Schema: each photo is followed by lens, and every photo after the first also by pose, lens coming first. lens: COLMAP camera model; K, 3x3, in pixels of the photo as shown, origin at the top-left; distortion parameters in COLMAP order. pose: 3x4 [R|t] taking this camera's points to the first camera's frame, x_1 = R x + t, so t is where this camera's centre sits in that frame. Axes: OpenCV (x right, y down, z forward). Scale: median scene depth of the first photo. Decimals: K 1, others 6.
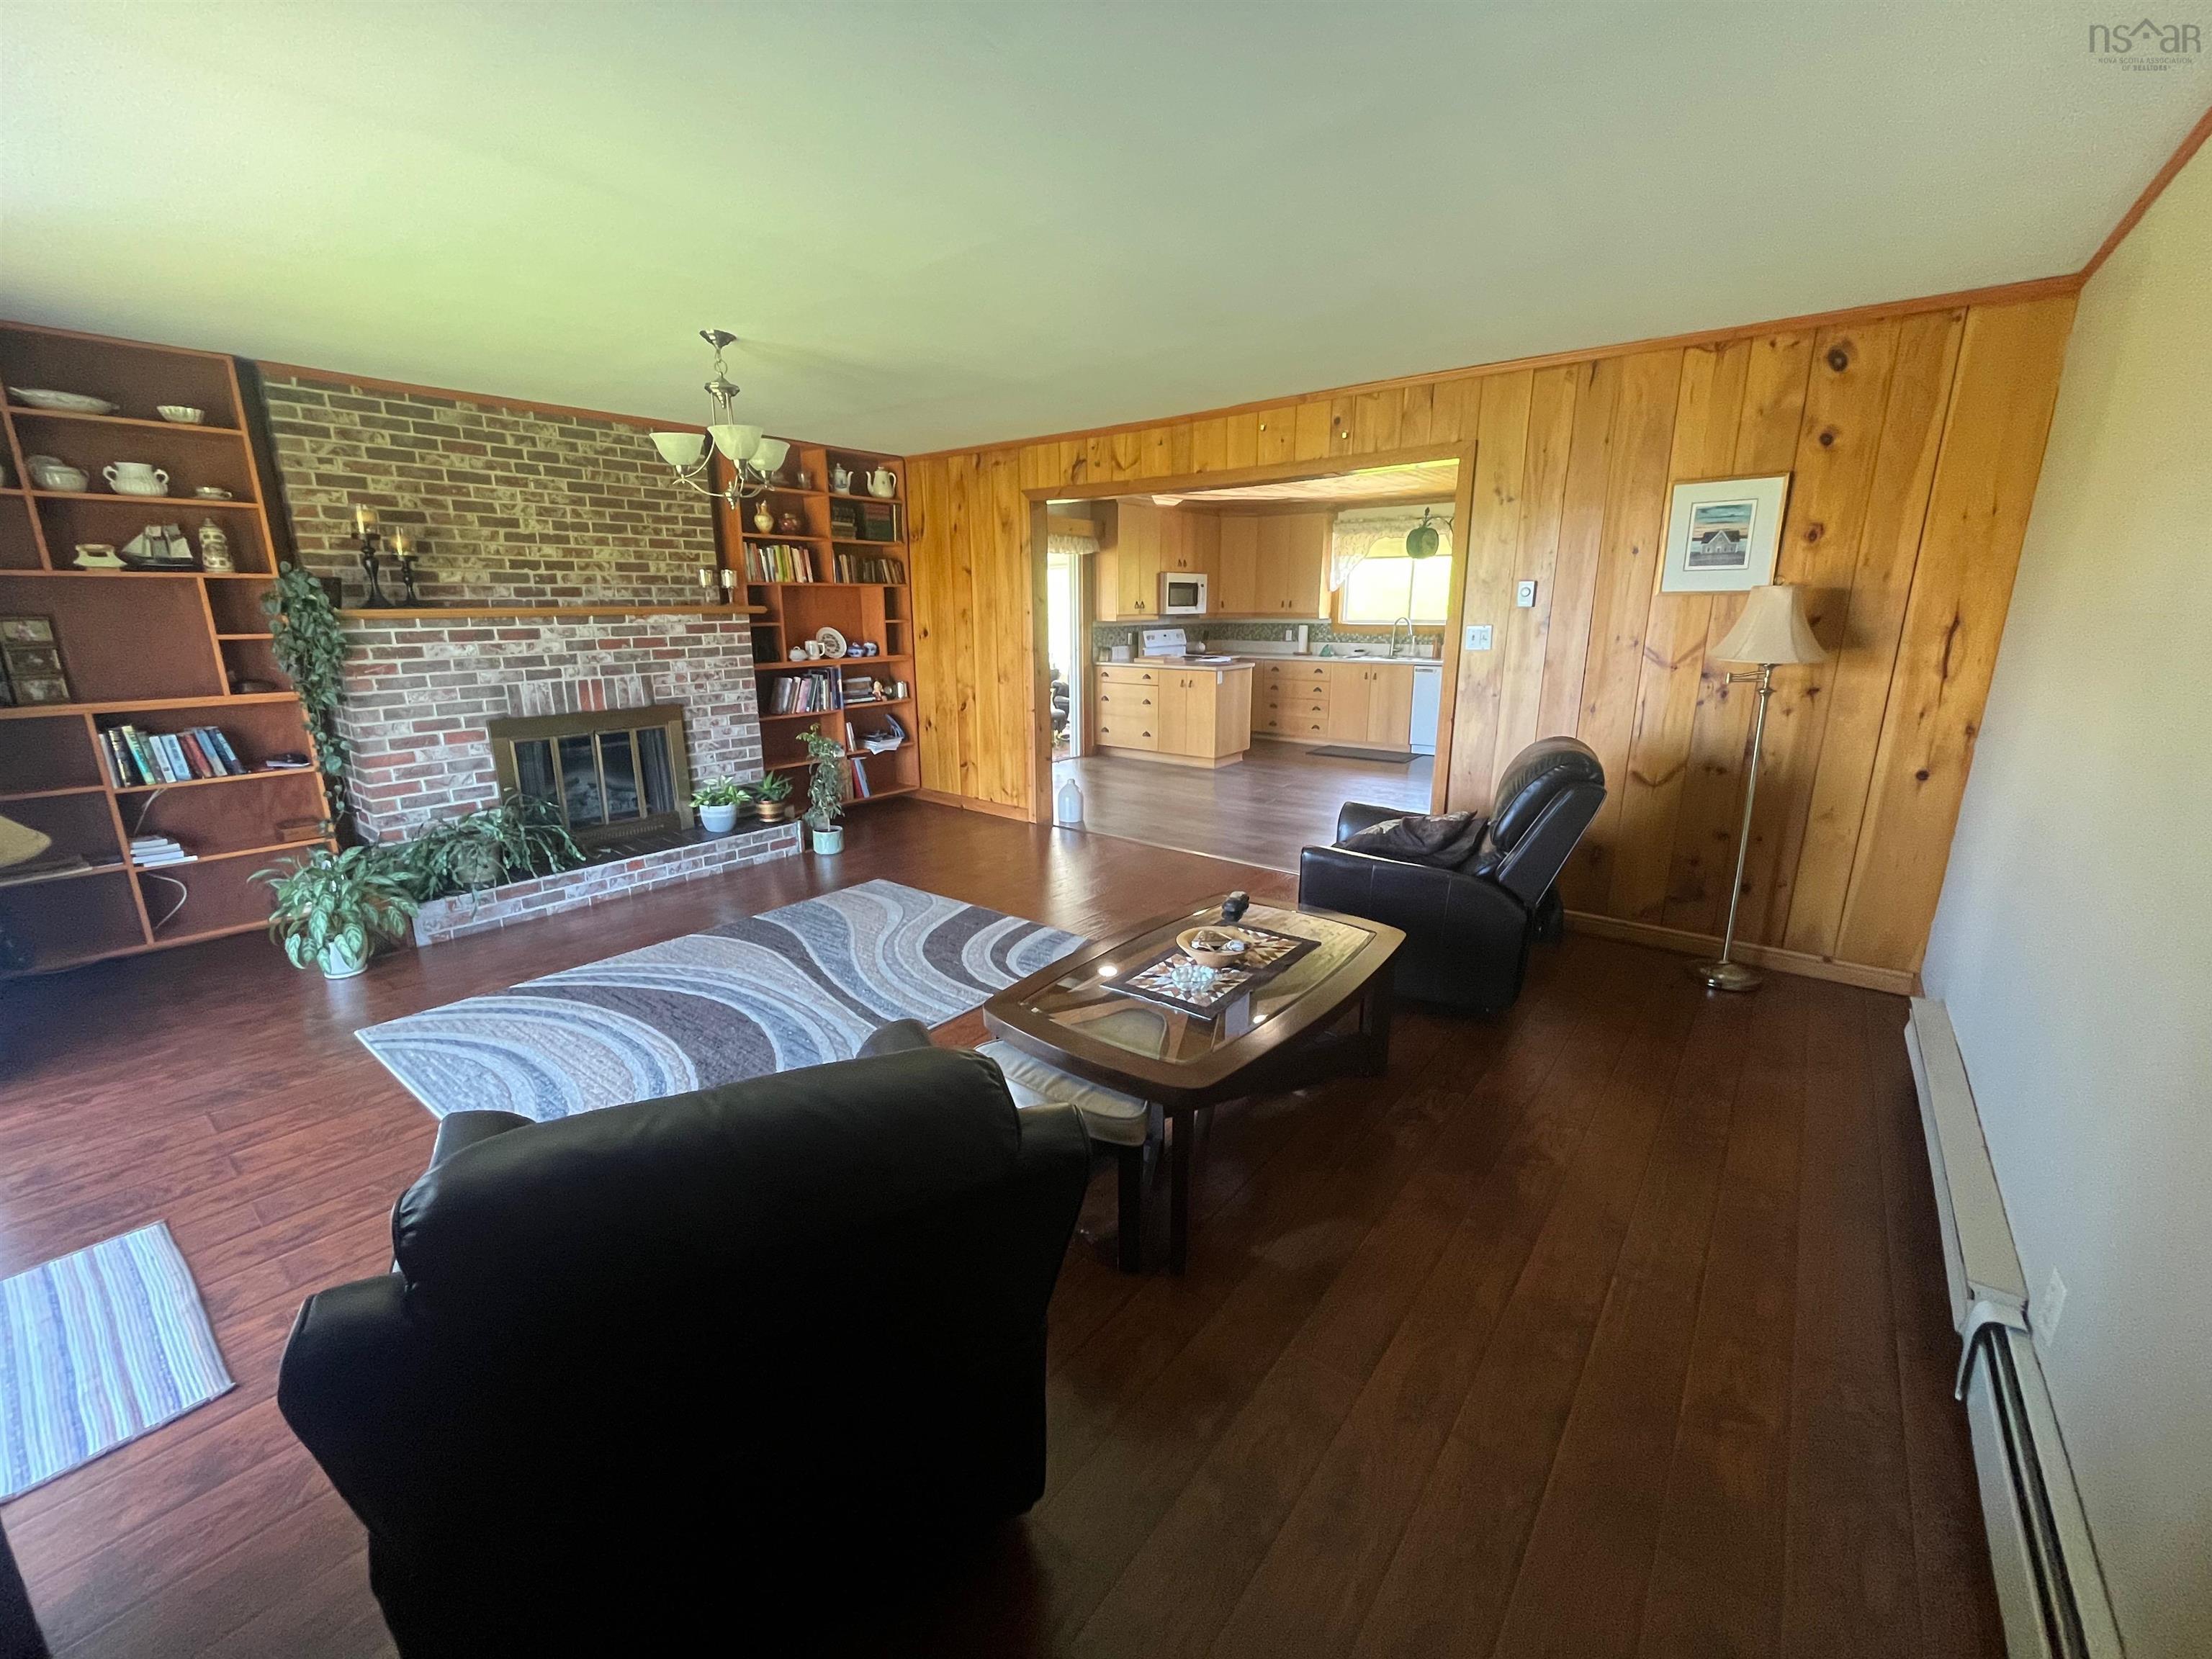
lens RADIAL K [[885.8, 0, 1107.8], [0, 885.8, 823.1], [0, 0, 1]] dist [-0.003241, -0.001278]
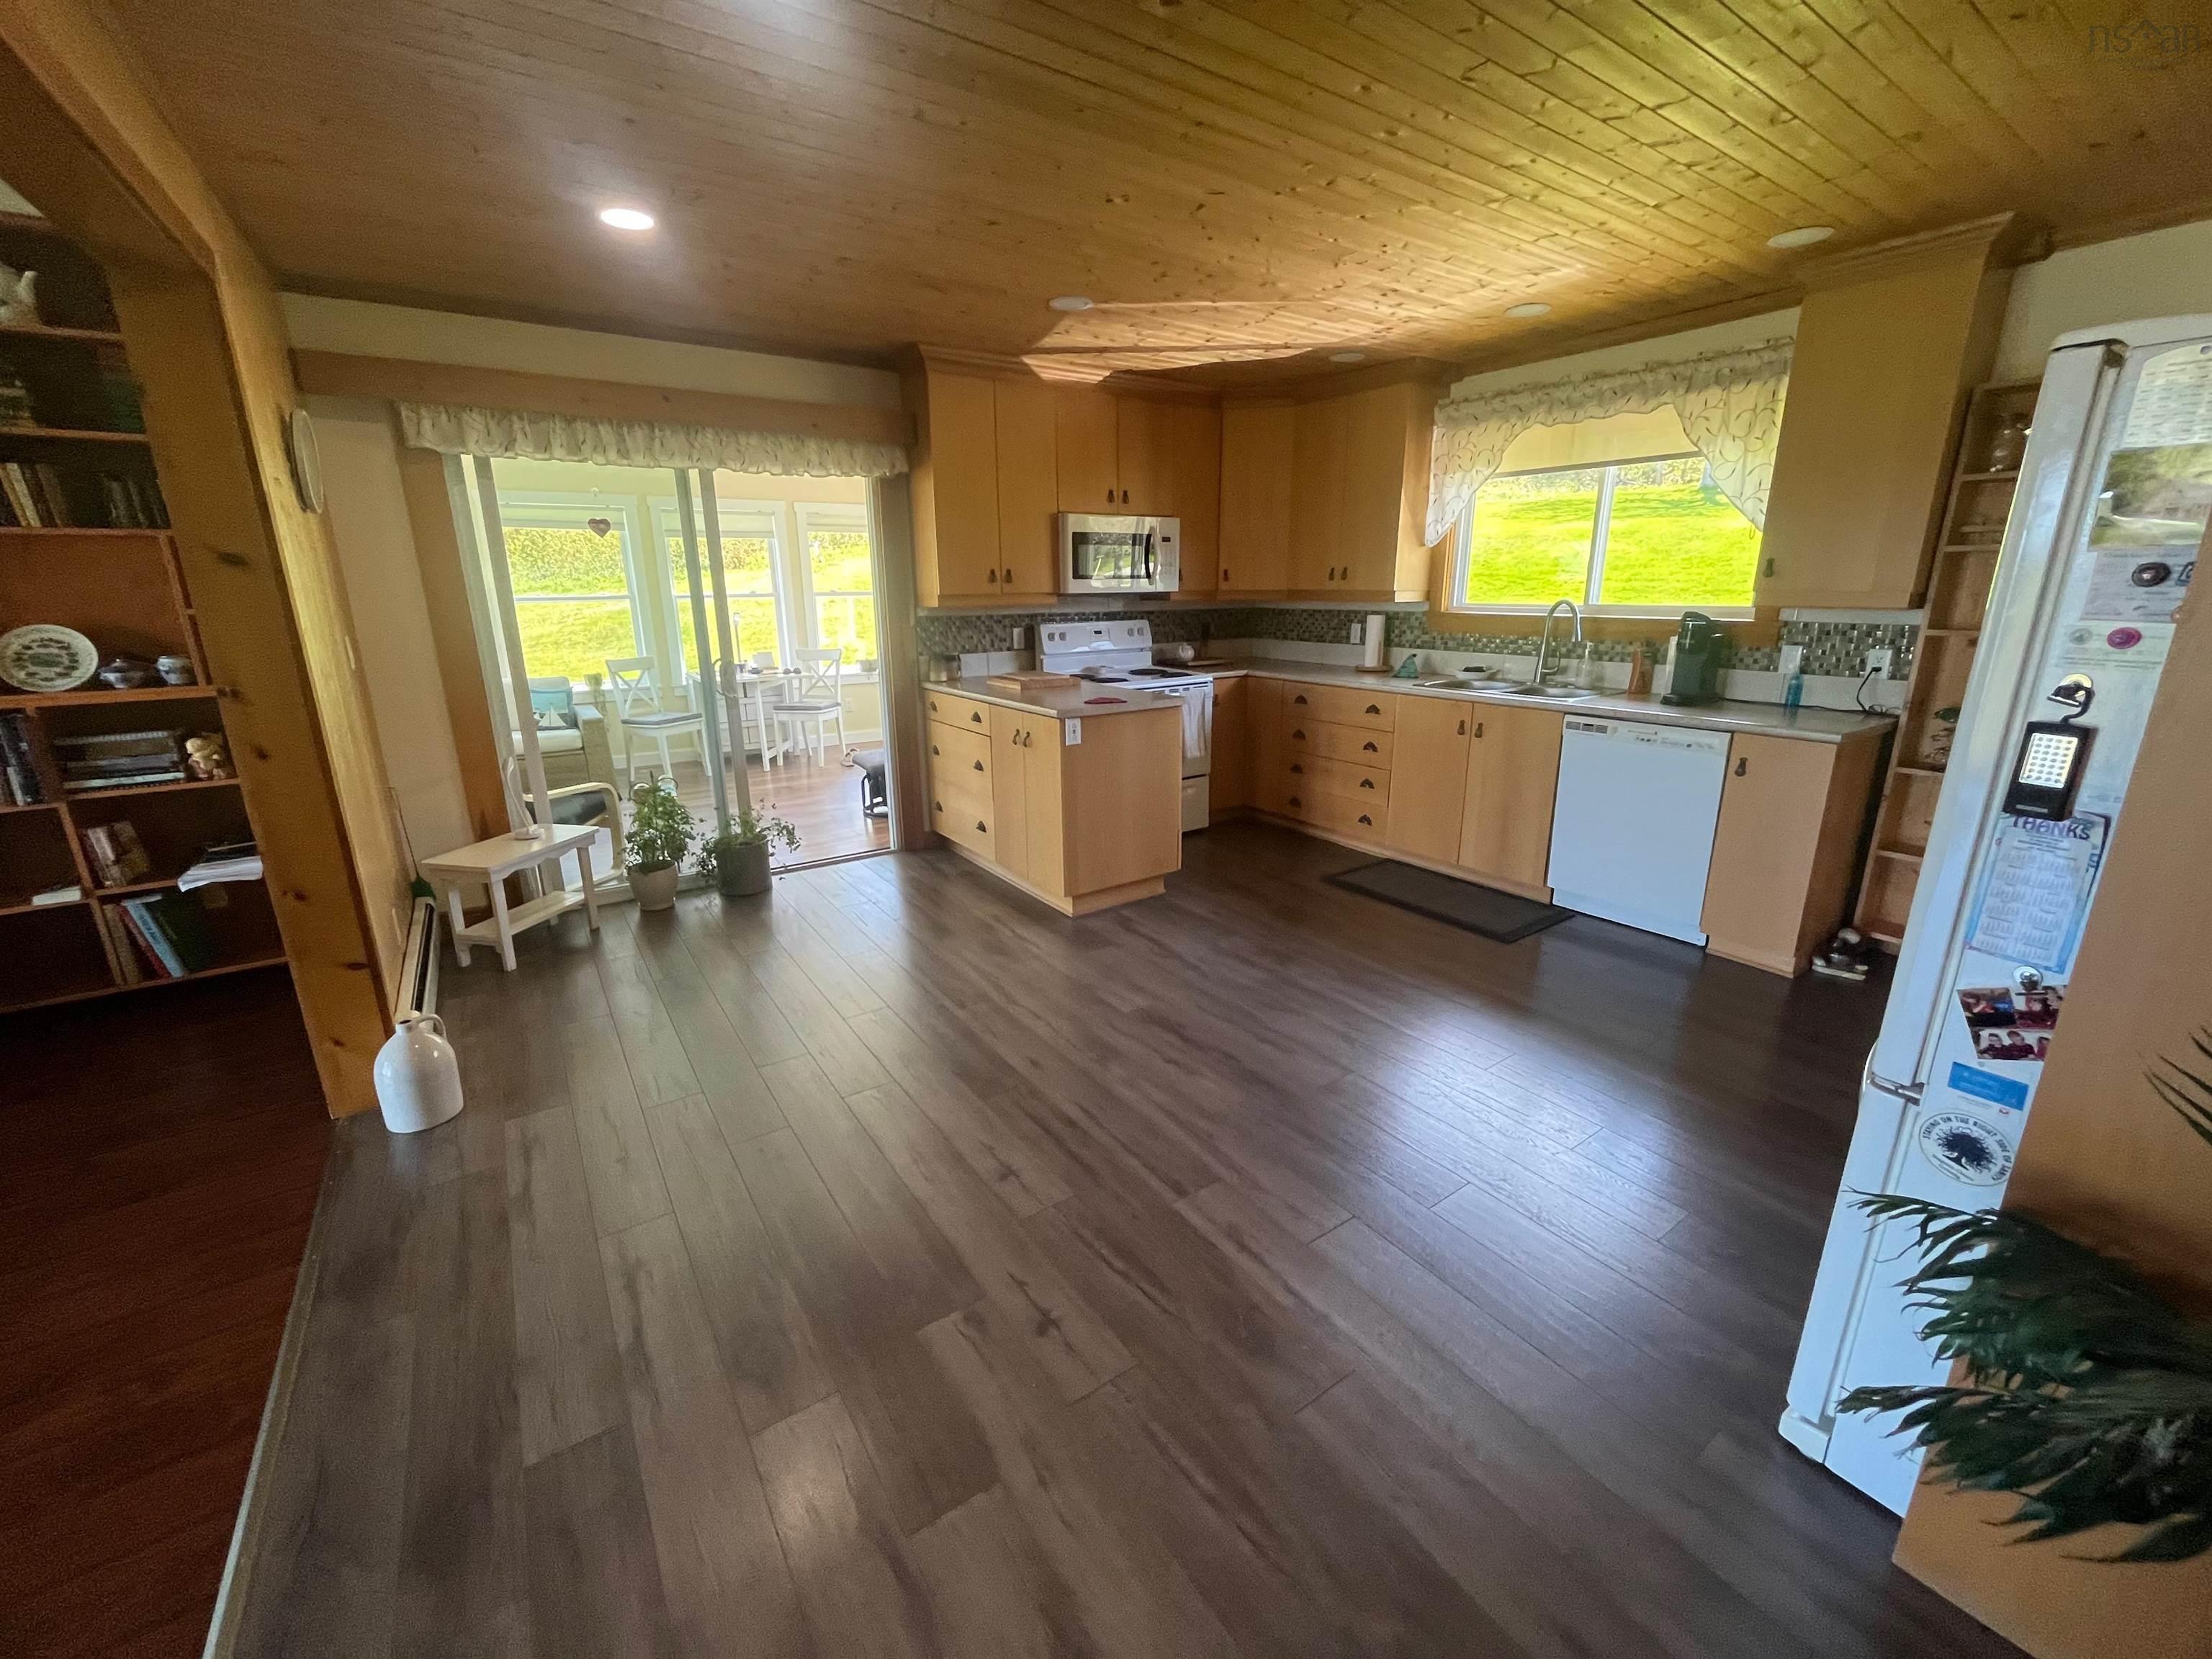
lens RADIAL K [[885.8, 0, 1112.6], [0, 885.8, 822.7], [0, 0, 1]] dist [-0.003241, -0.001278]
pose [[0.956051, 0.075051, -0.283434, 0.444352], [-0.067833, 0.997075, 0.035212, -0.212627], [0.285247, -0.014438, 0.958345, 0.885703]]
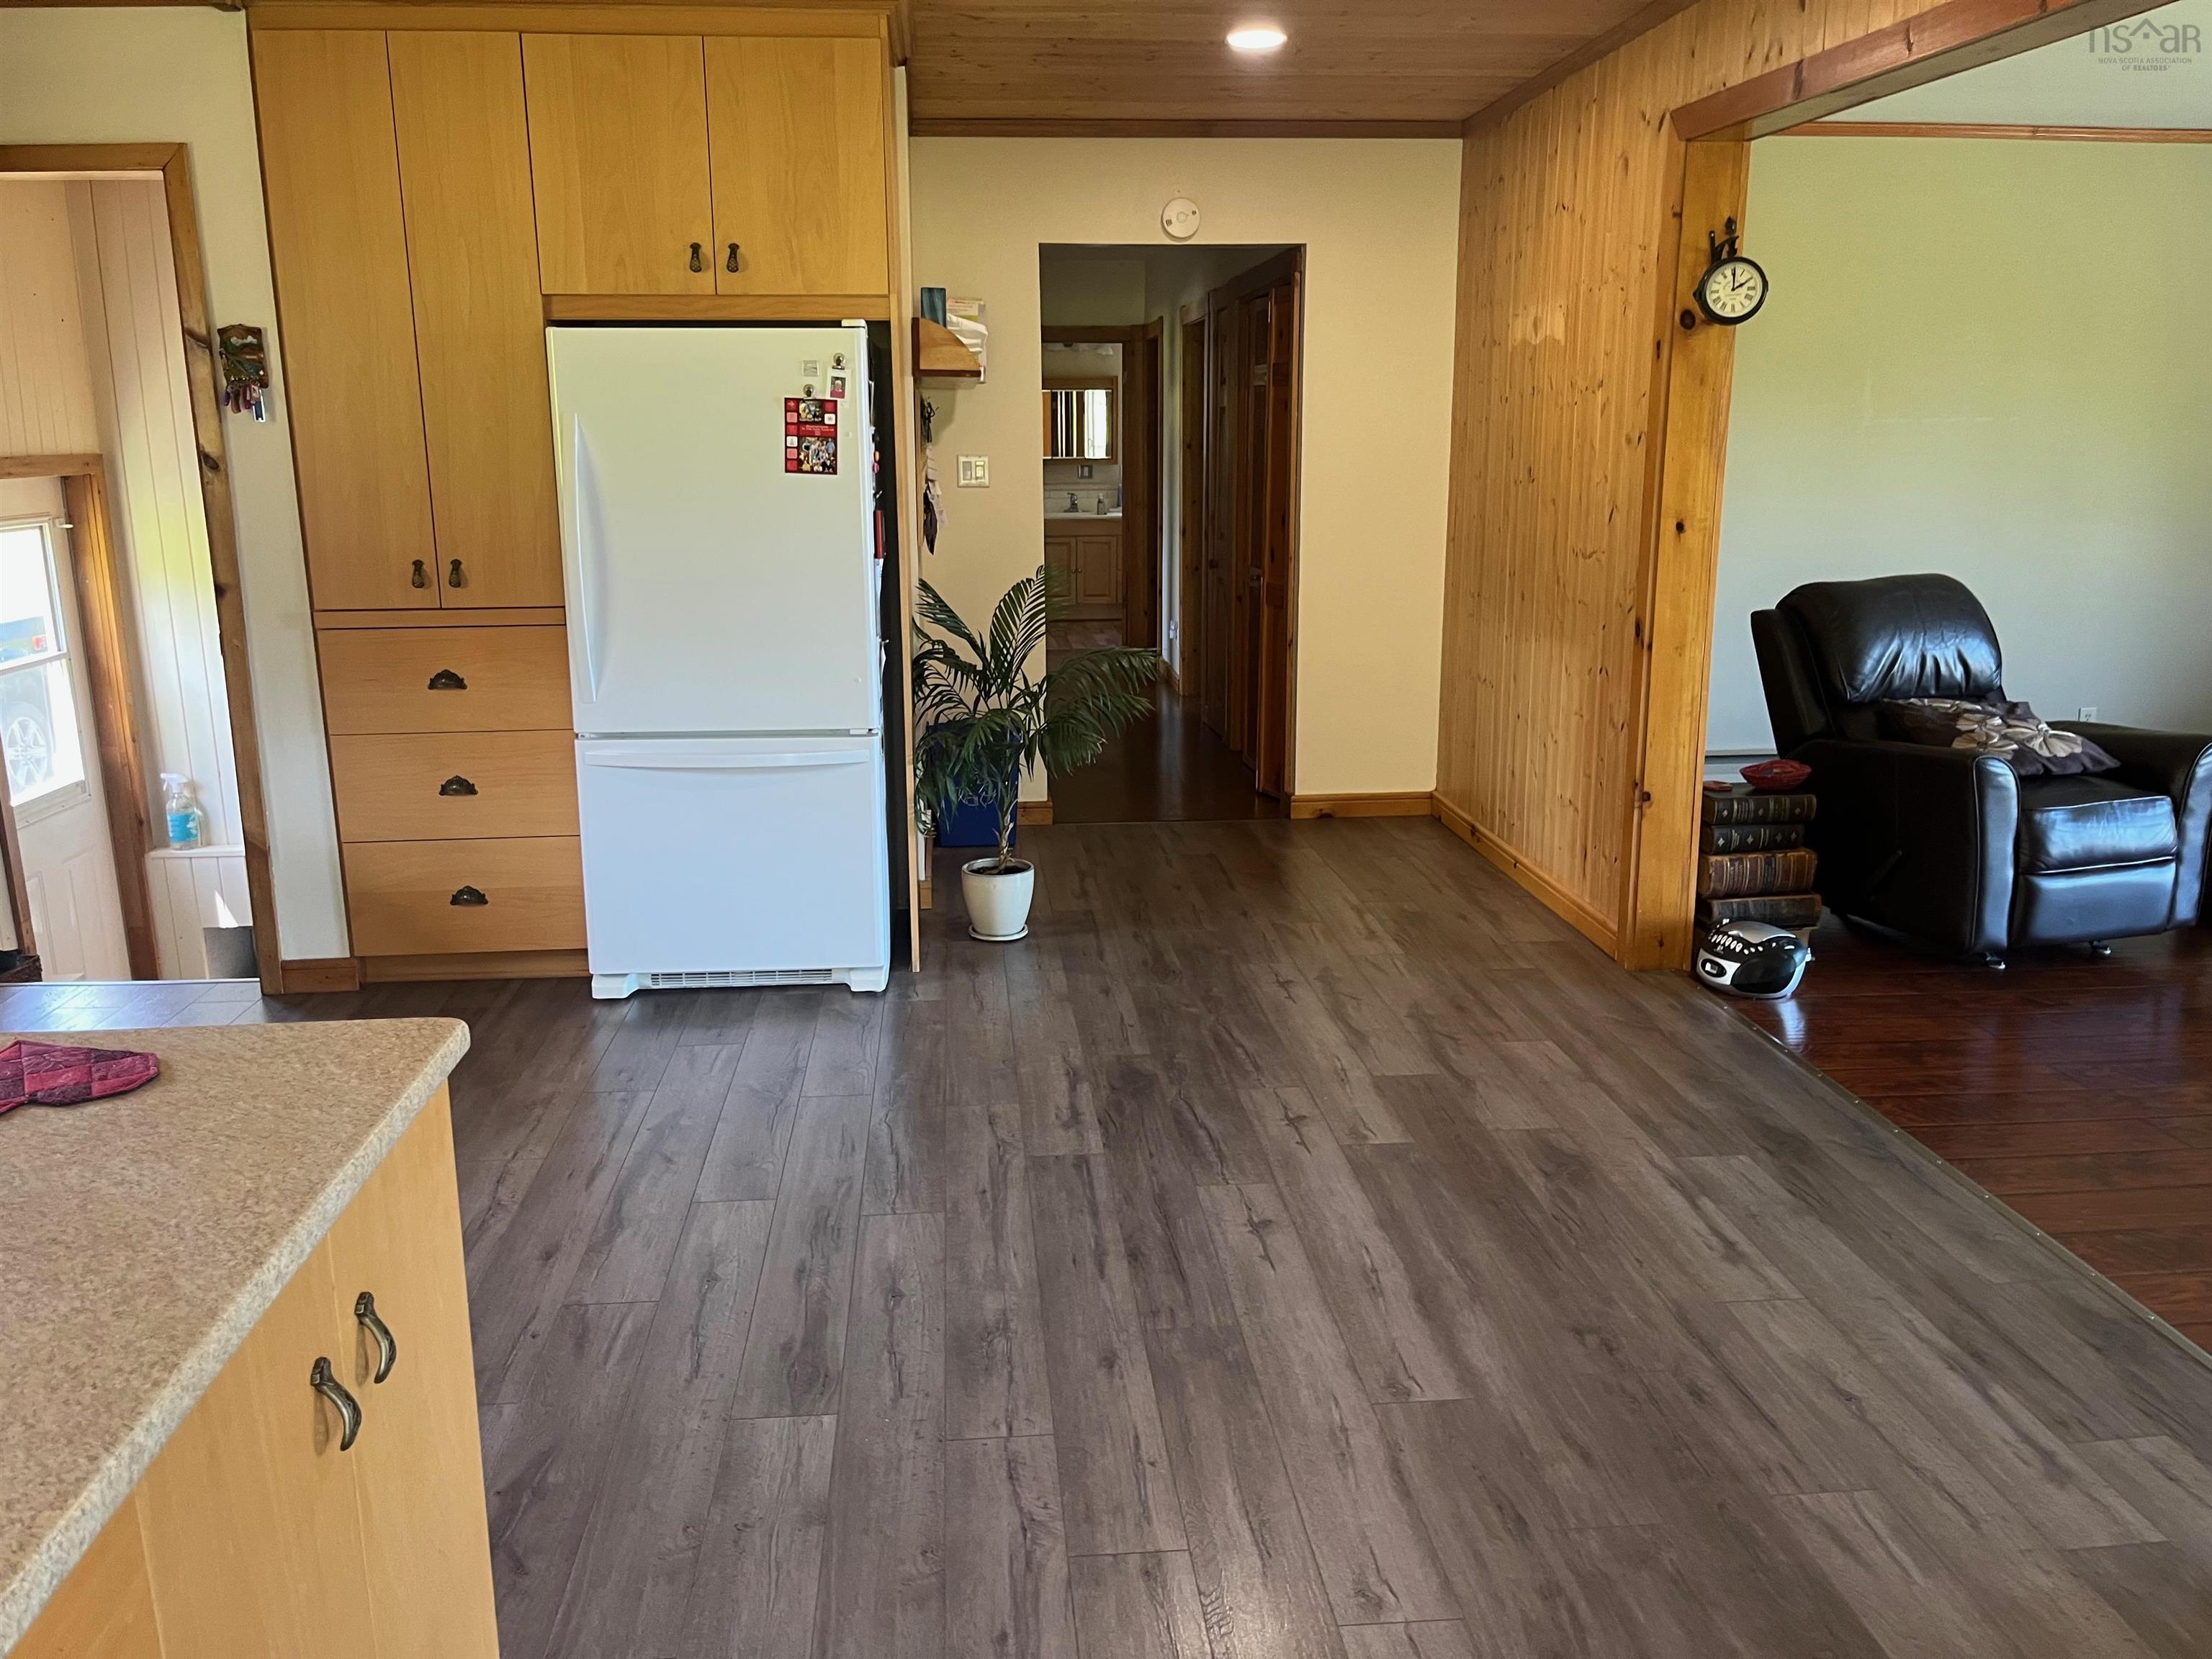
lens RADIAL K [[1669.9, 0, 1082.4], [0, 1669.9, 797.0], [0, 0, 1]] dist [0.061748, -0.086476]
pose [[-0.677582, -0.146885, 0.720630, -0.100561], [0.187115, 0.913178, 0.362069, -0.401829], [-0.711246, 0.380172, -0.591269, 1.649516]]
